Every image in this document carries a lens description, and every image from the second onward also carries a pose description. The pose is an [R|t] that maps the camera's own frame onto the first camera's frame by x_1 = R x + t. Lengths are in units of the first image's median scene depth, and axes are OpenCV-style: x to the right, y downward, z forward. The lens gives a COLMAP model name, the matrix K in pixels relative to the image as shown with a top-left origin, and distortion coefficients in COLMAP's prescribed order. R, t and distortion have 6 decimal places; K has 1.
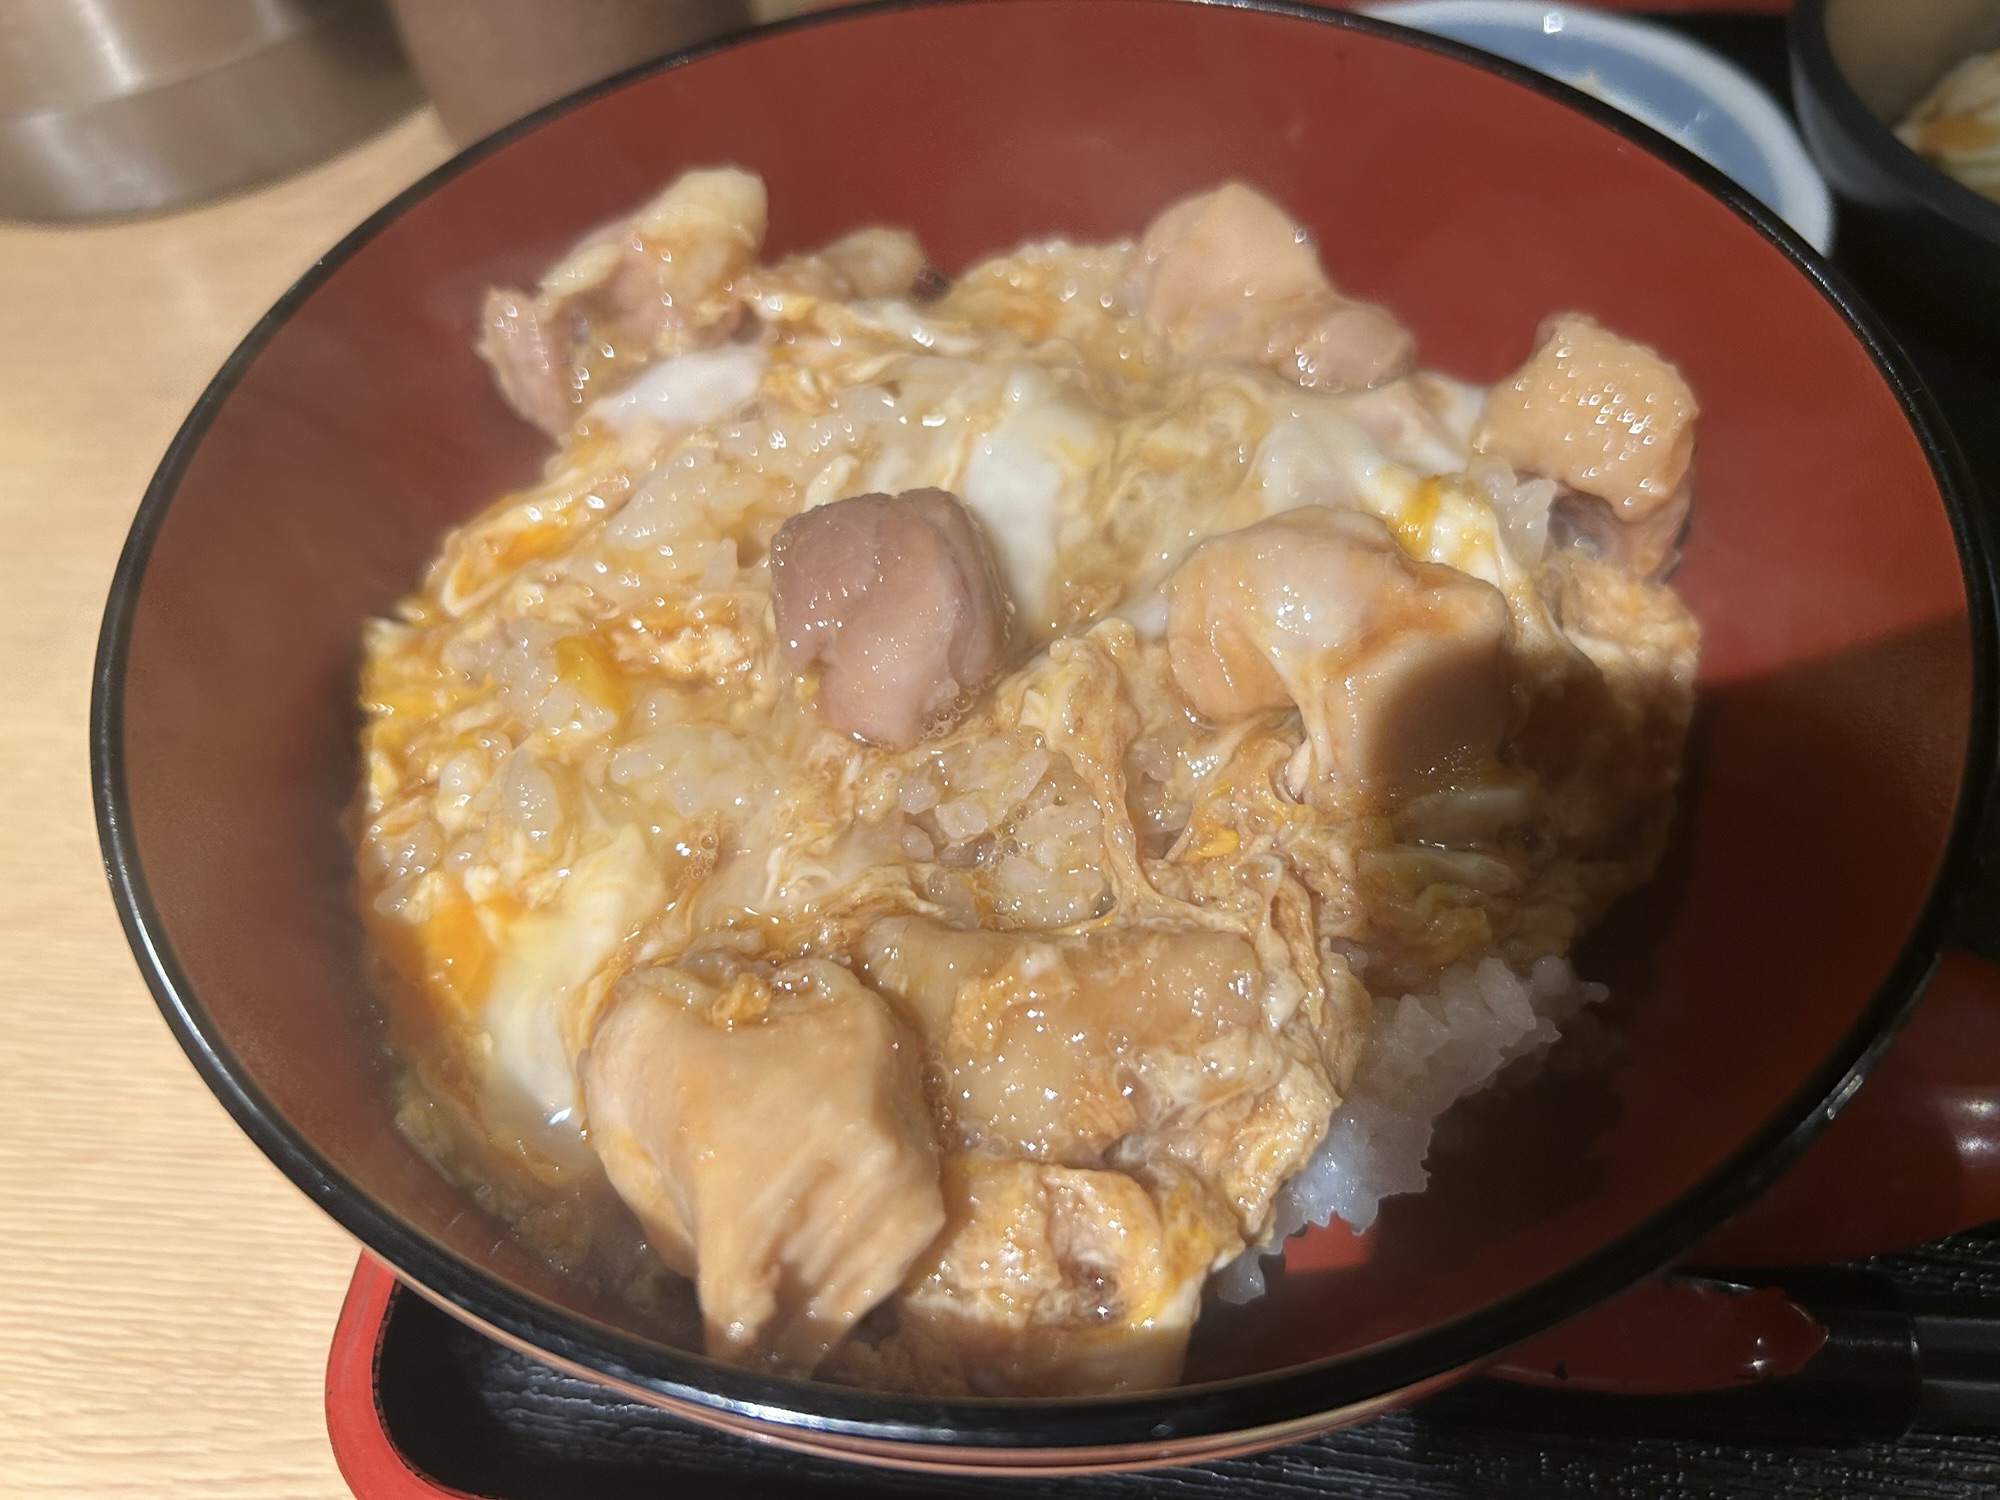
lens RADIAL K [[1567.5, 0, 1000.0], [0, 1567.5, 750.0], [0, 0, 1]] dist [0.091401, -0.295478]
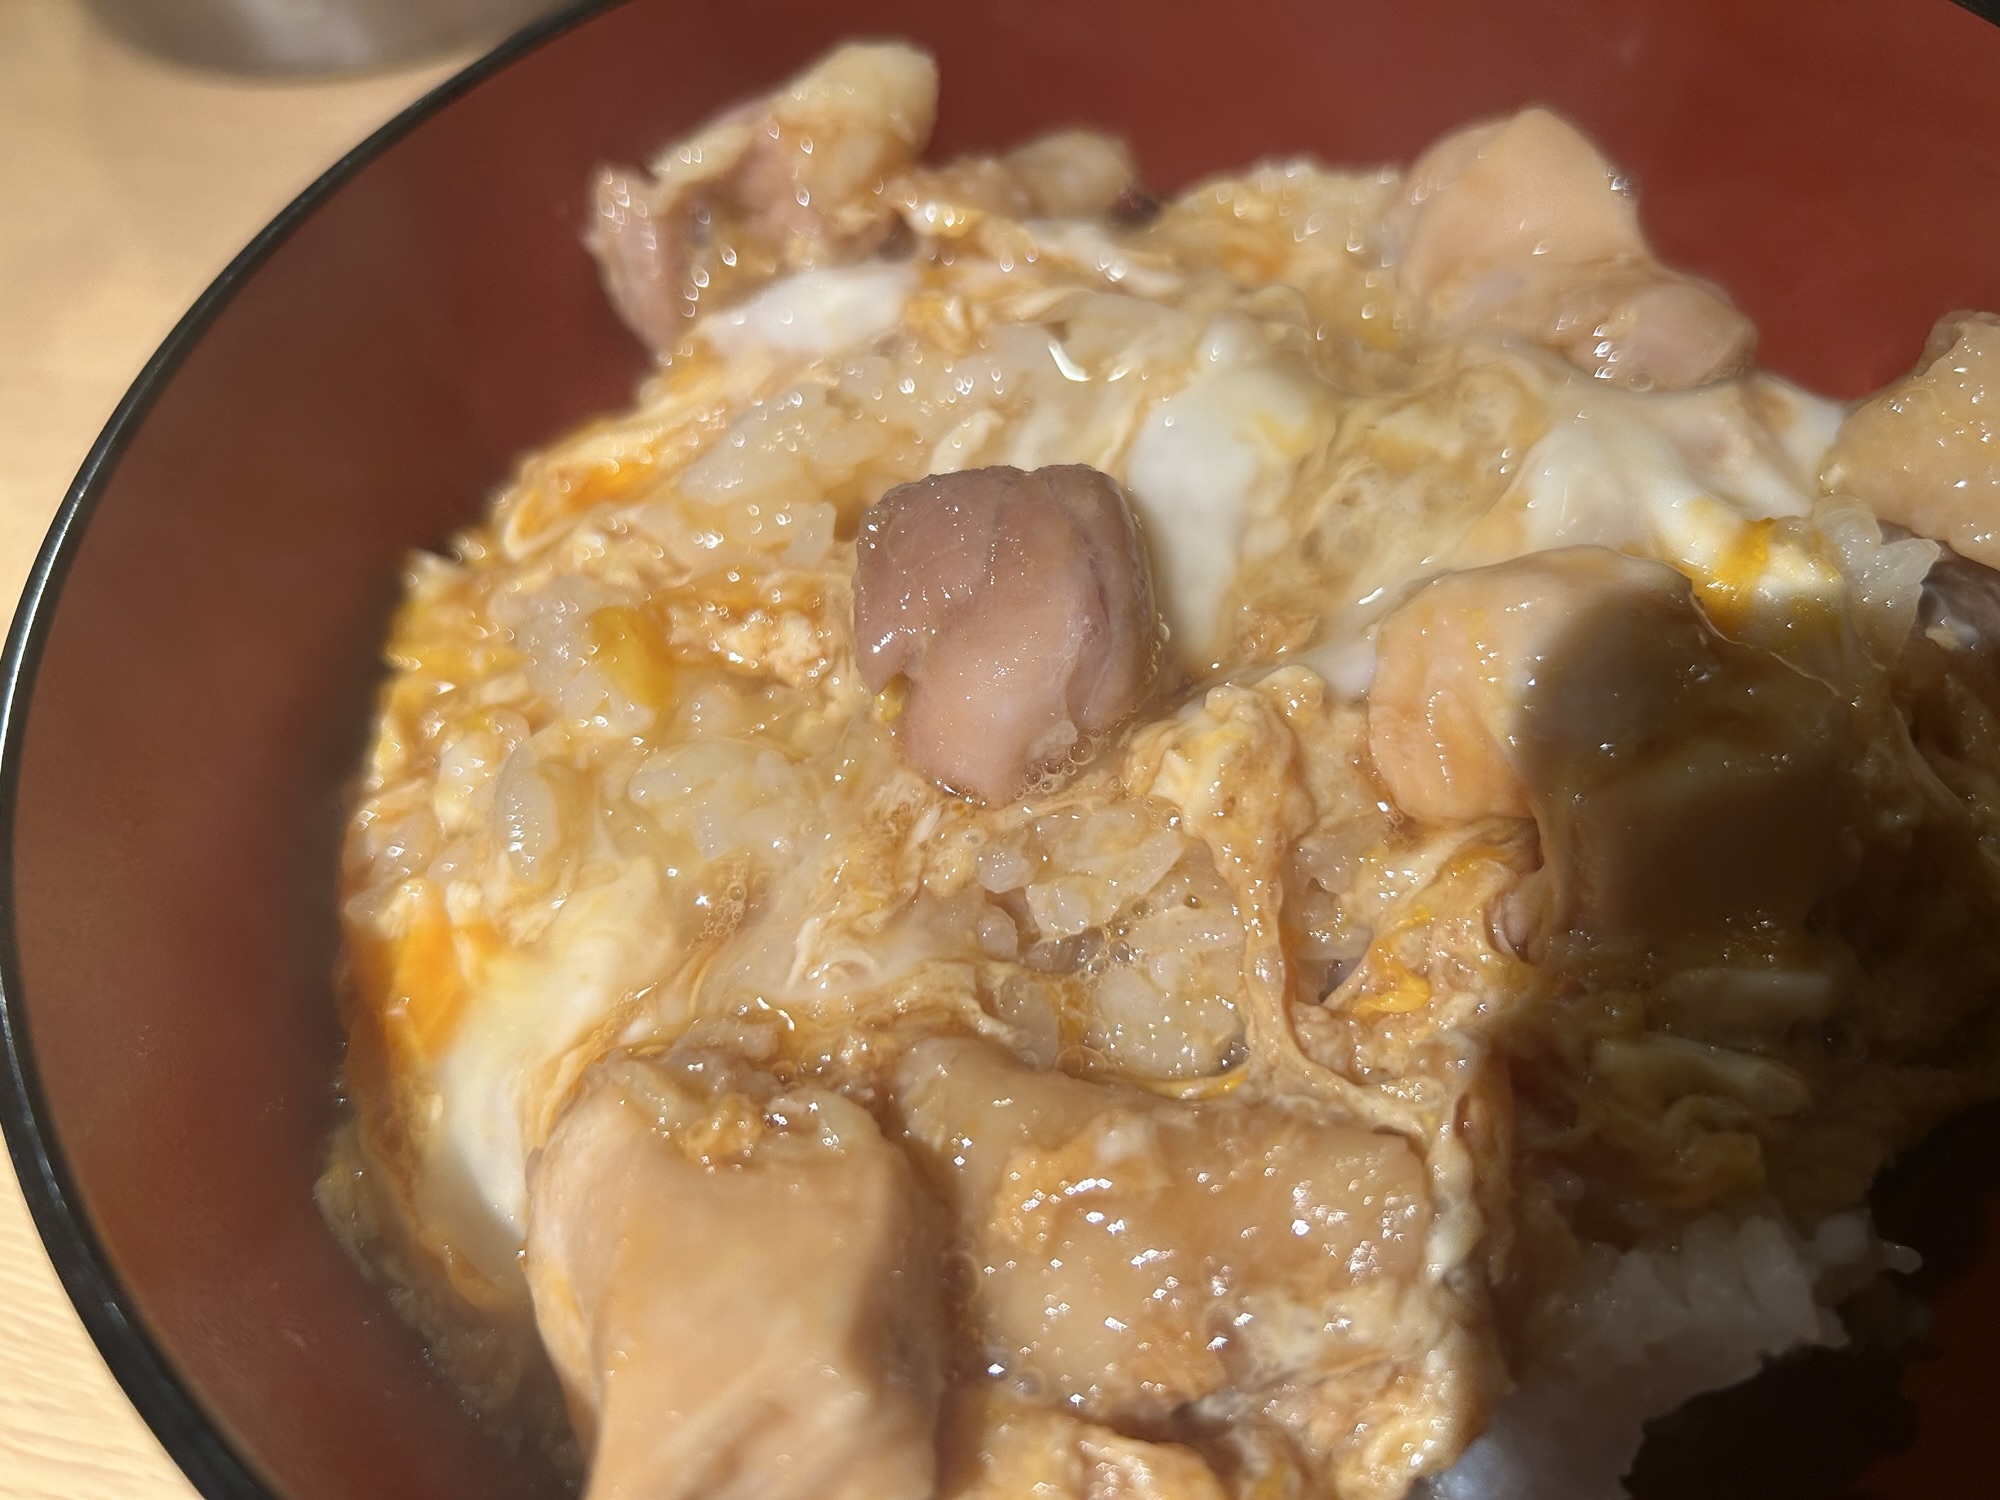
lens RADIAL K [[1613.6, 0, 1000.0], [0, 1613.6, 750.0], [0, 0, 1]] dist [-0.027116, -0.011264]
pose [[0.983371, 0.122183, -0.134363, 0.041659], [-0.118112, 0.992277, 0.037889, -0.057180], [0.137955, -0.021389, 0.990208, 0.228001]]
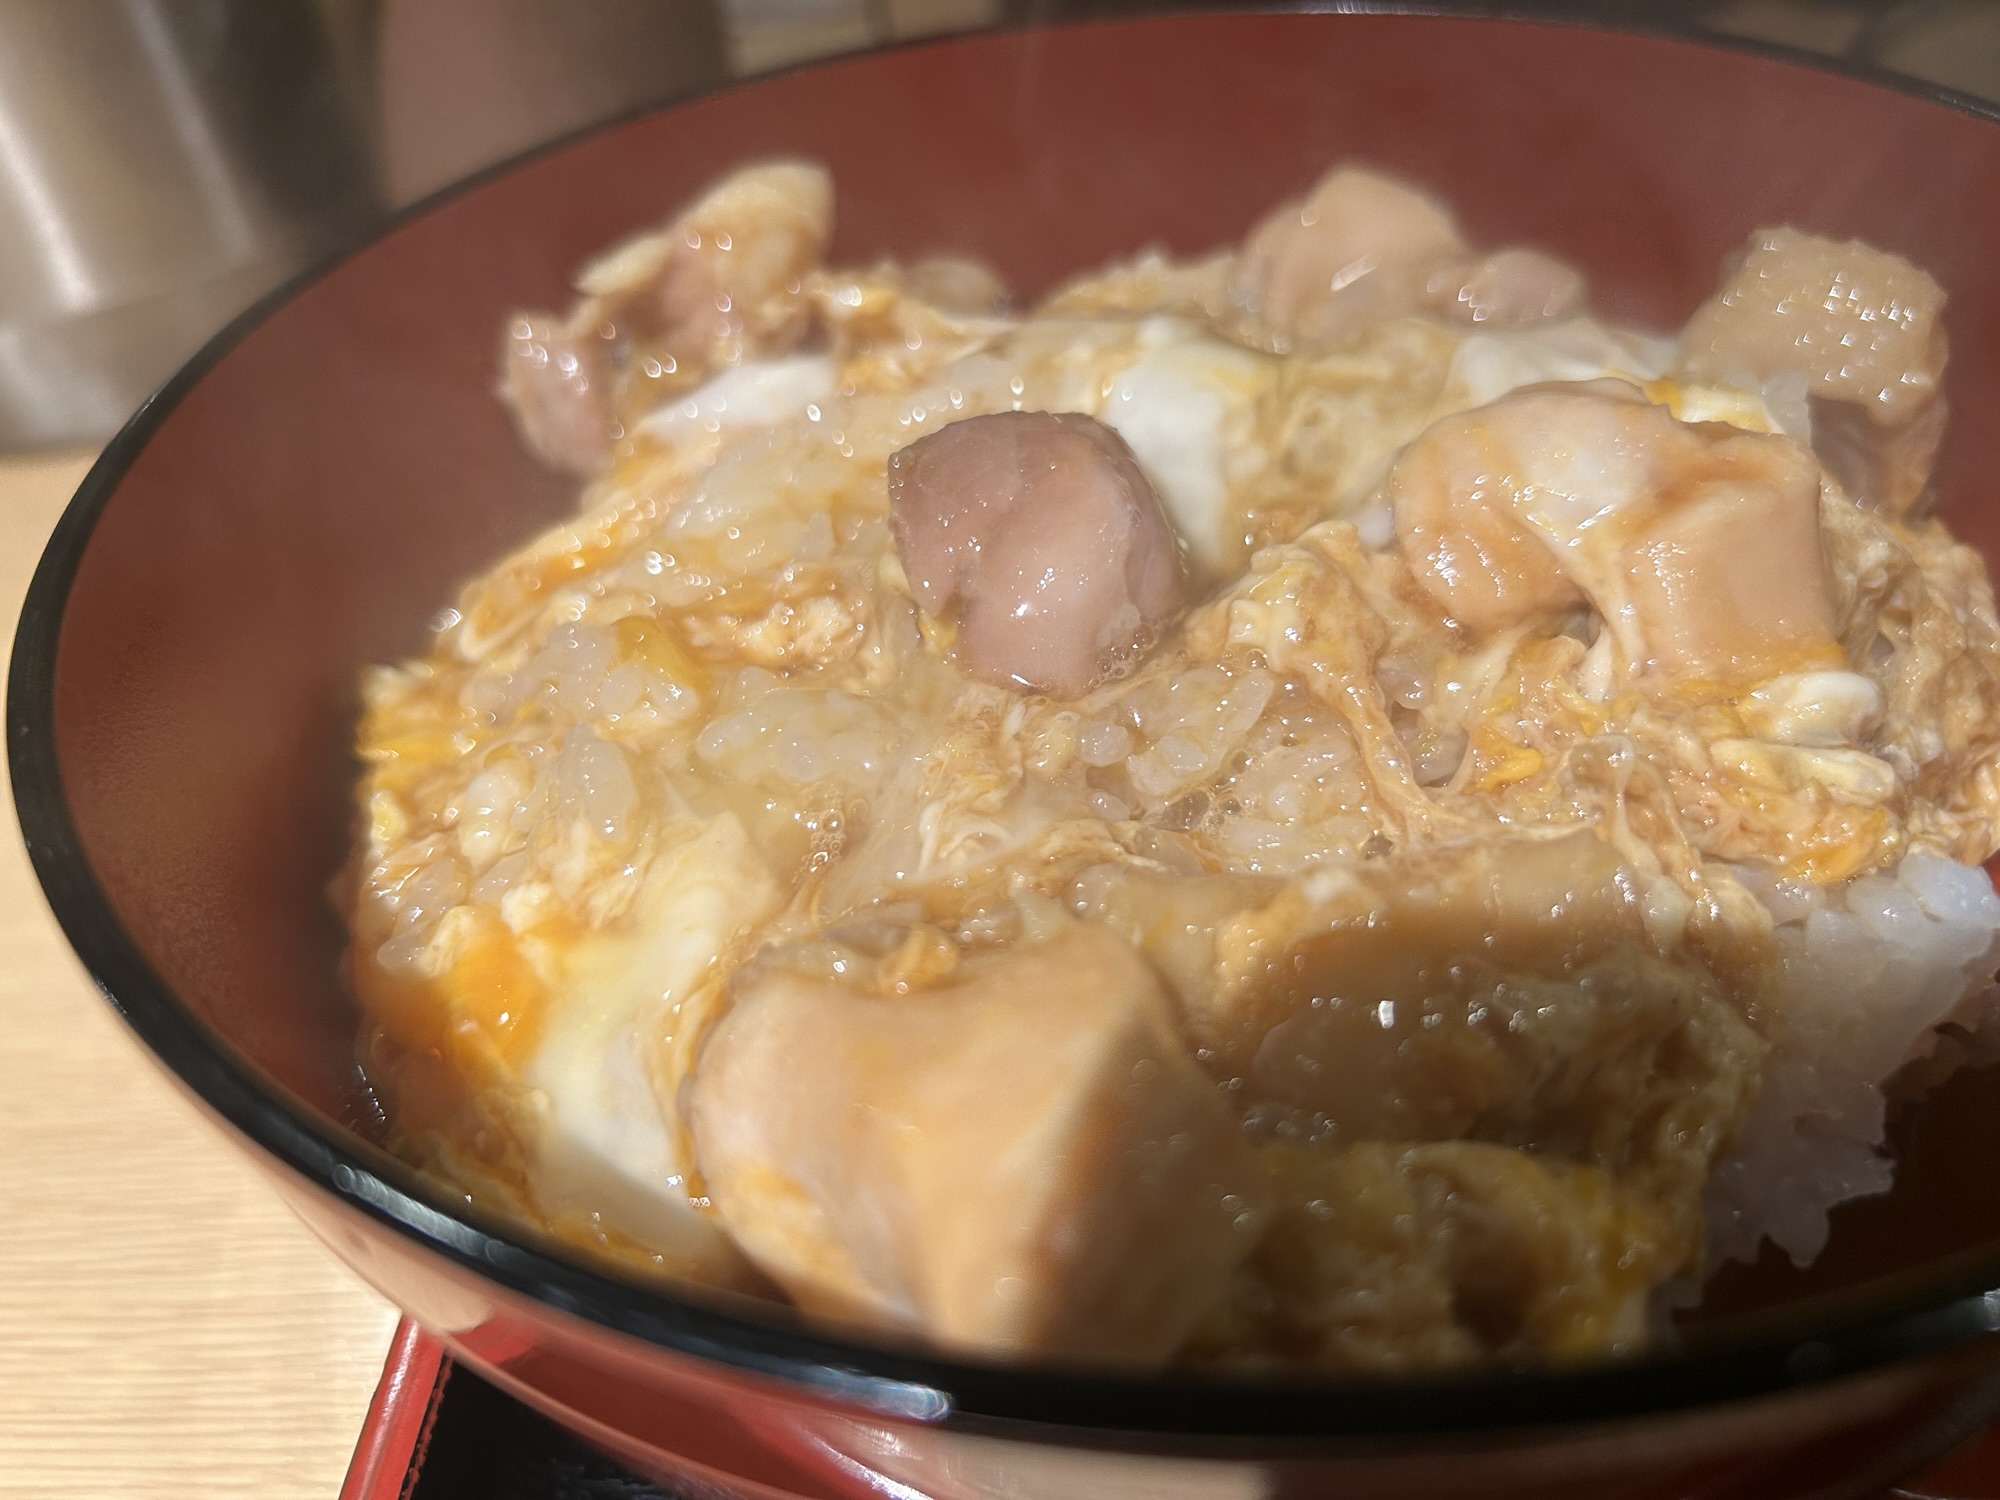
lens RADIAL K [[1607.6, 0, 1000.0], [0, 1607.6, 750.0], [0, 0, 1]] dist [0.028932, -0.135068]
pose [[0.997303, -0.065960, 0.032188, -0.126760], [0.071852, 0.966872, -0.244939, 0.216418], [-0.014966, 0.246591, 0.969004, 0.246483]]
